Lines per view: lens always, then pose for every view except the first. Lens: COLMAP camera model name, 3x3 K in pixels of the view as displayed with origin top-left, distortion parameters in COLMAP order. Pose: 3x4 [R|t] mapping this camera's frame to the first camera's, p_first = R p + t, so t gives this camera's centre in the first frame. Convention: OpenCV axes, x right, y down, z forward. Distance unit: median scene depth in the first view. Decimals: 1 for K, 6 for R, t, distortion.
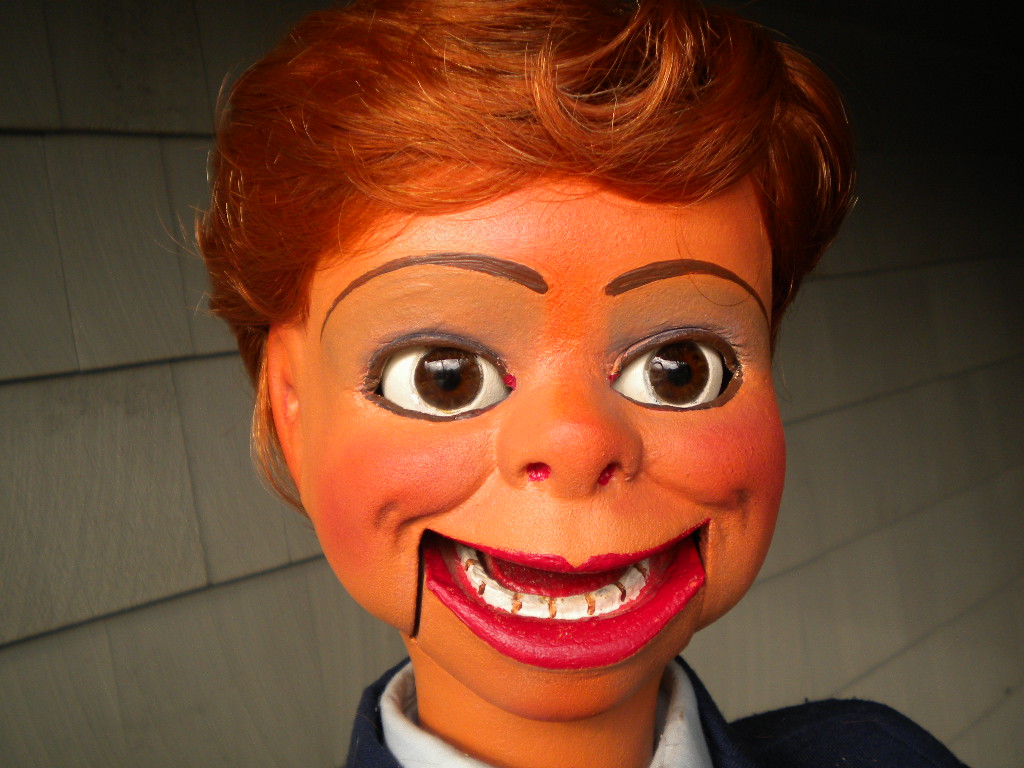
lens RADIAL K [[1215.0, 0, 508.8], [0, 1215.0, 383.0], [0, 0, 1]] dist [-0.019491, 0.000000]
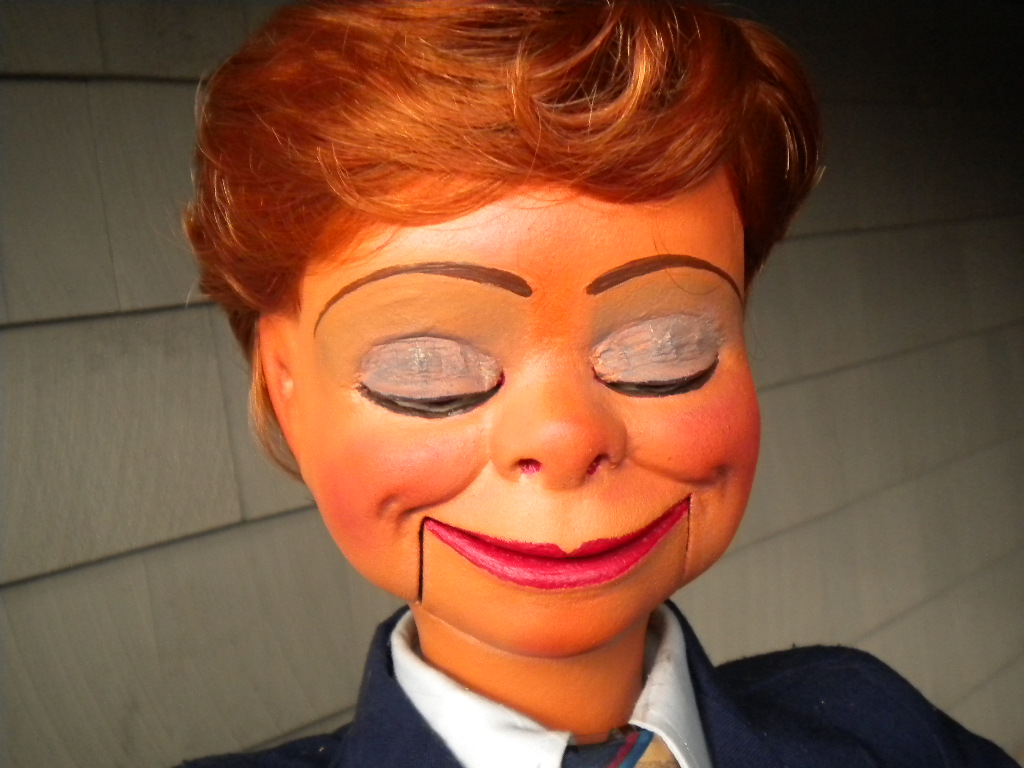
lens RADIAL K [[1215.0, 0, 513.7], [0, 1215.0, 383.4], [0, 0, 1]] dist [-0.019491, 0.000000]
pose [[0.998701, -0.045057, 0.023787, -0.011359], [0.041916, 0.991989, 0.119168, -0.120355], [-0.028965, -0.118016, 0.992589, -0.044859]]
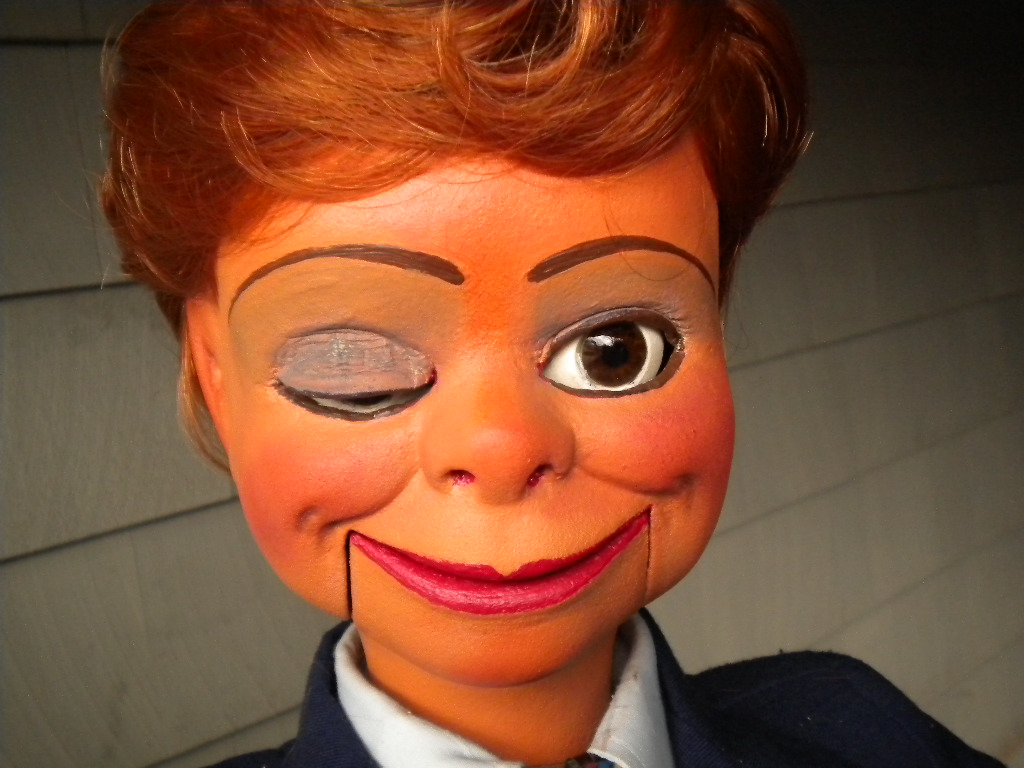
lens RADIAL K [[1215.0, 0, 516.0], [0, 1215.0, 382.8], [0, 0, 1]] dist [-0.019491, 0.000000]
pose [[0.999170, -0.040698, 0.001915, 0.063857], [0.039924, 0.987387, 0.153207, -0.133931], [-0.008126, -0.153003, 0.988192, 0.082684]]
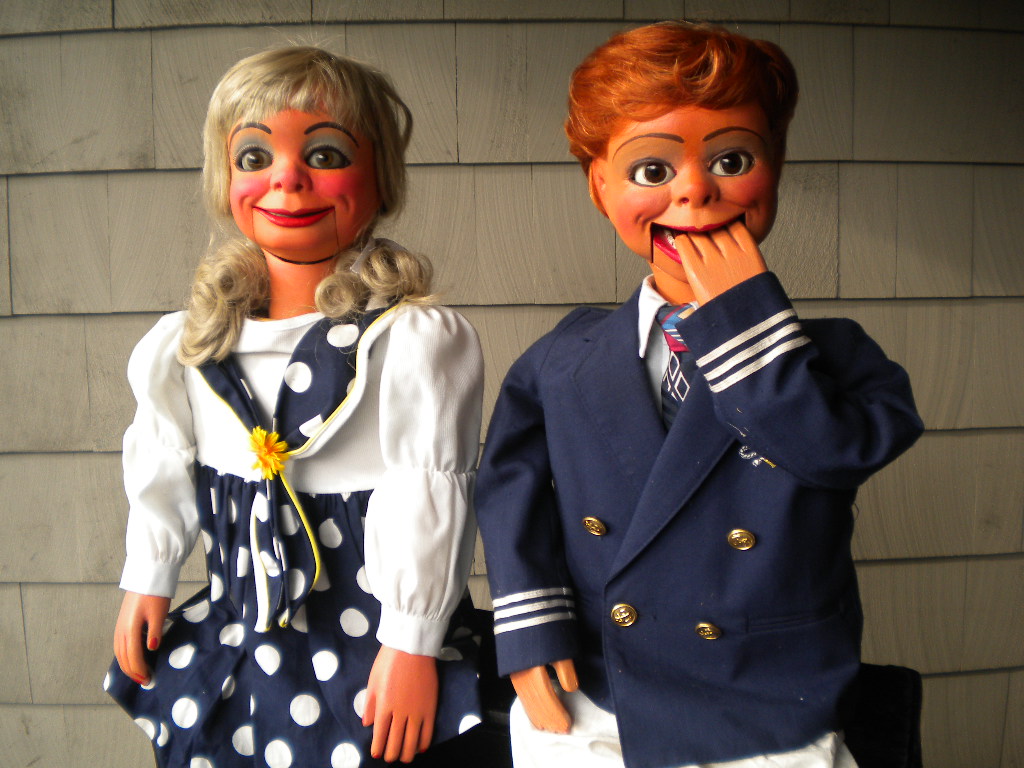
lens RADIAL K [[1060.7, 0, 511.9], [0, 1060.7, 382.7], [0, 0, 1]] dist [-0.149695, 0.000000]
pose [[0.969653, -0.053952, -0.238458, 0.204086], [0.102642, 0.975063, 0.196765, -0.047166], [0.221896, -0.215269, 0.951011, -1.724586]]
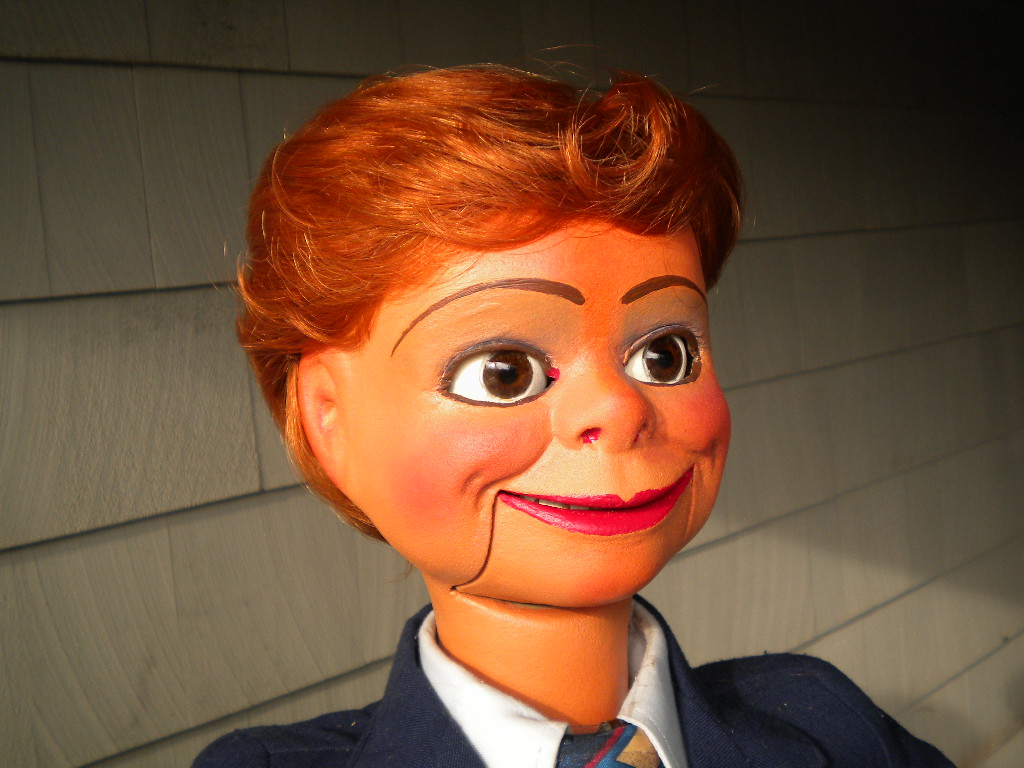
lens RADIAL K [[1215.0, 0, 508.4], [0, 1215.0, 392.2], [0, 0, 1]] dist [-0.019491, 0.000000]
pose [[0.957672, -0.077346, 0.277277, -0.418479], [0.087227, 0.995912, -0.023461, 0.046559], [-0.274329, 0.046653, 0.960504, -0.269091]]
